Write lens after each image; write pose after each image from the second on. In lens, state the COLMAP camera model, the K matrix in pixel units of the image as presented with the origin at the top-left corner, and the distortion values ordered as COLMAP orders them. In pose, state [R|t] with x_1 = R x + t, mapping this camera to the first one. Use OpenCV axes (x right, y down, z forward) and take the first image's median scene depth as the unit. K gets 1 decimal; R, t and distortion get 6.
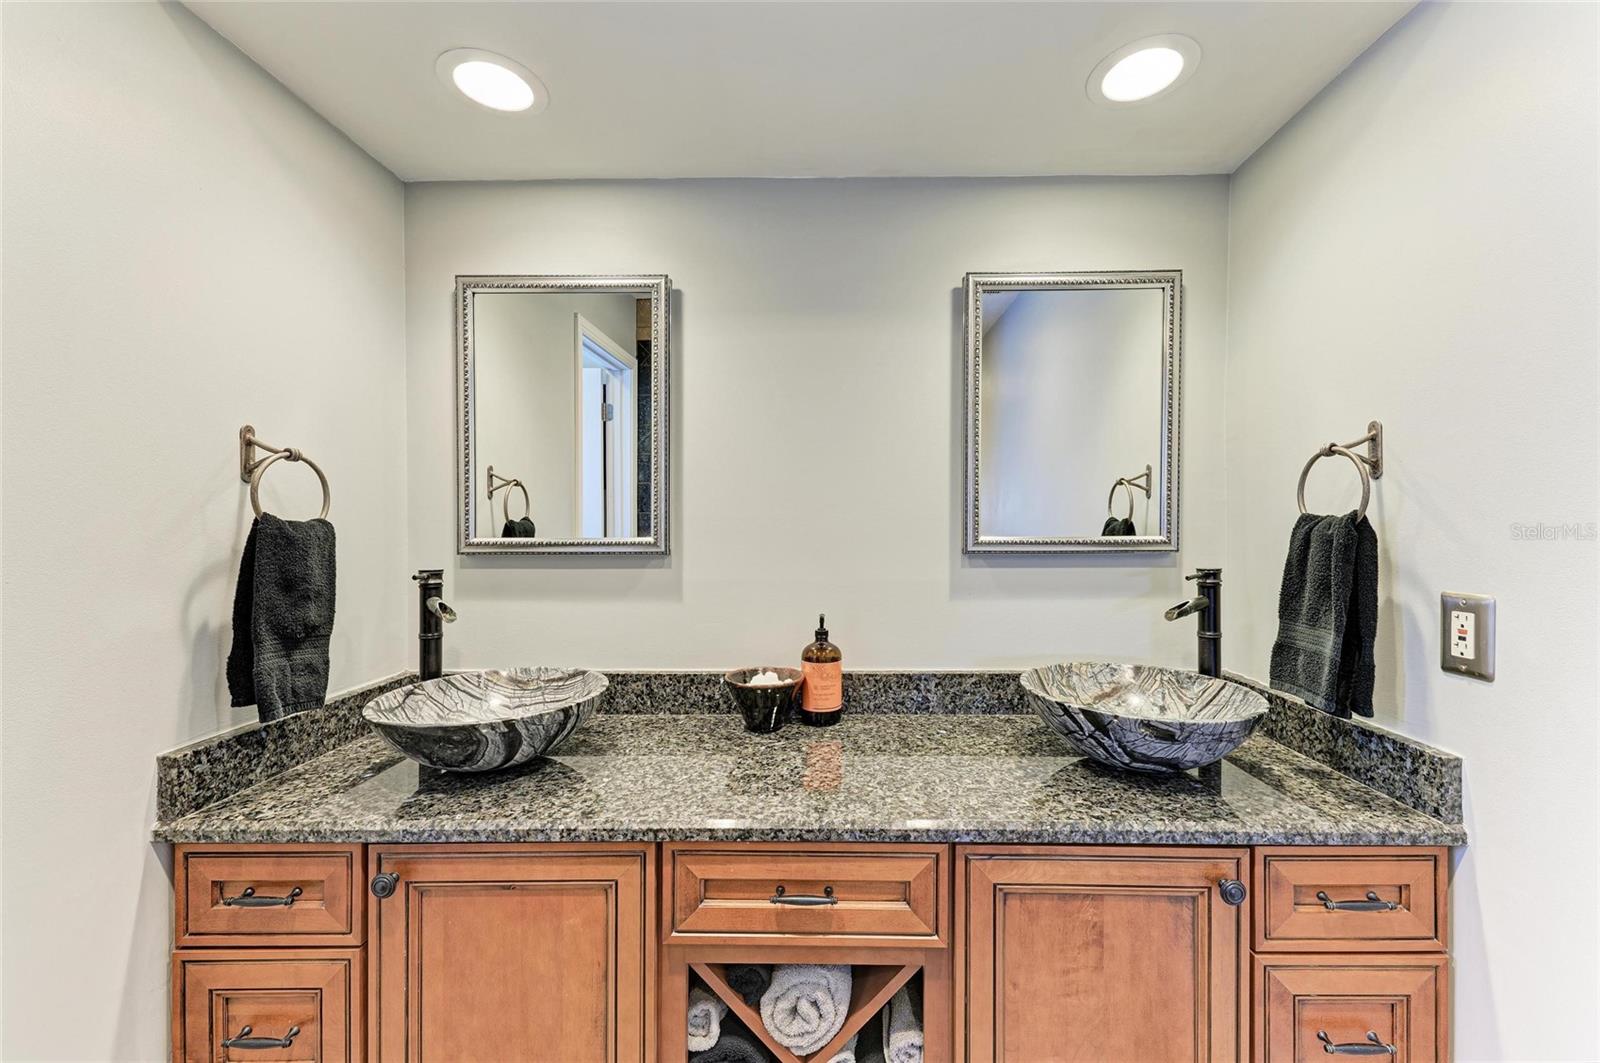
lens RADIAL K [[617.5, 0, 811.9], [0, 617.5, 524.2], [0, 0, 1]] dist [0.003595, 0.000282]
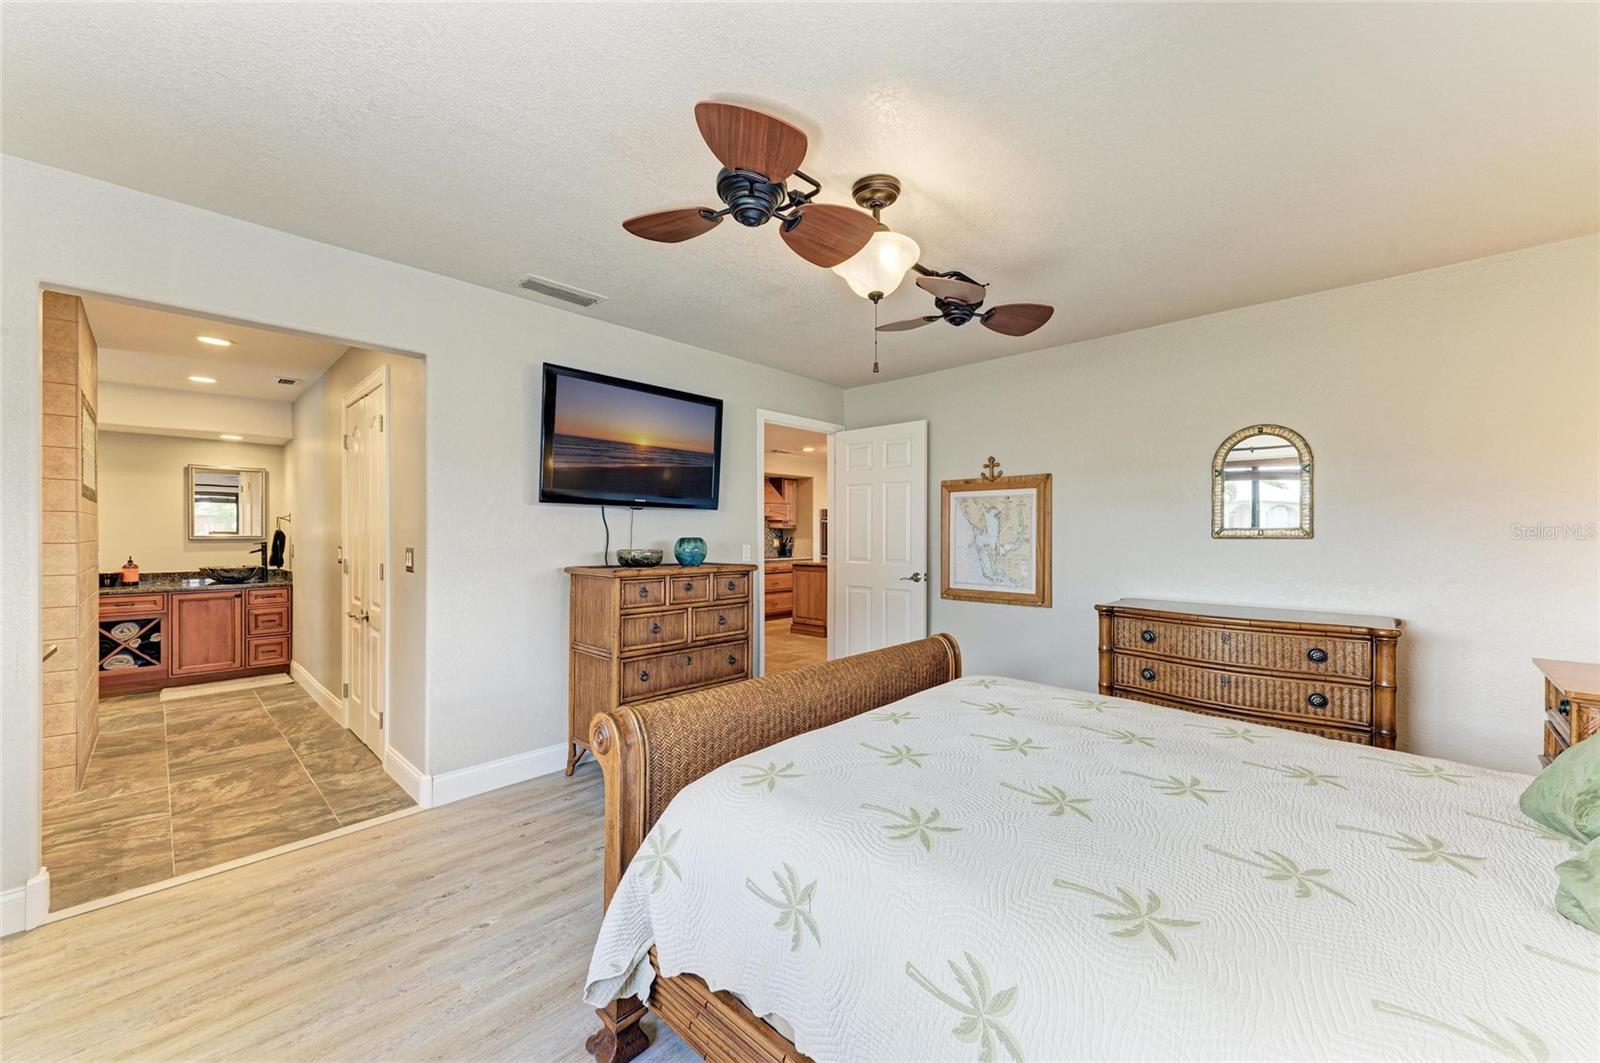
lens RADIAL K [[617.5, 0, 810.7], [0, 617.5, 532.0], [0, 0, 1]] dist [0.003595, 0.000282]
pose [[0.664169, 0.000905, 0.747582, -0.075882], [0.003717, 0.999983, -0.004513, 0.051794], [-0.747573, 0.005777, 0.664155, -6.176933]]
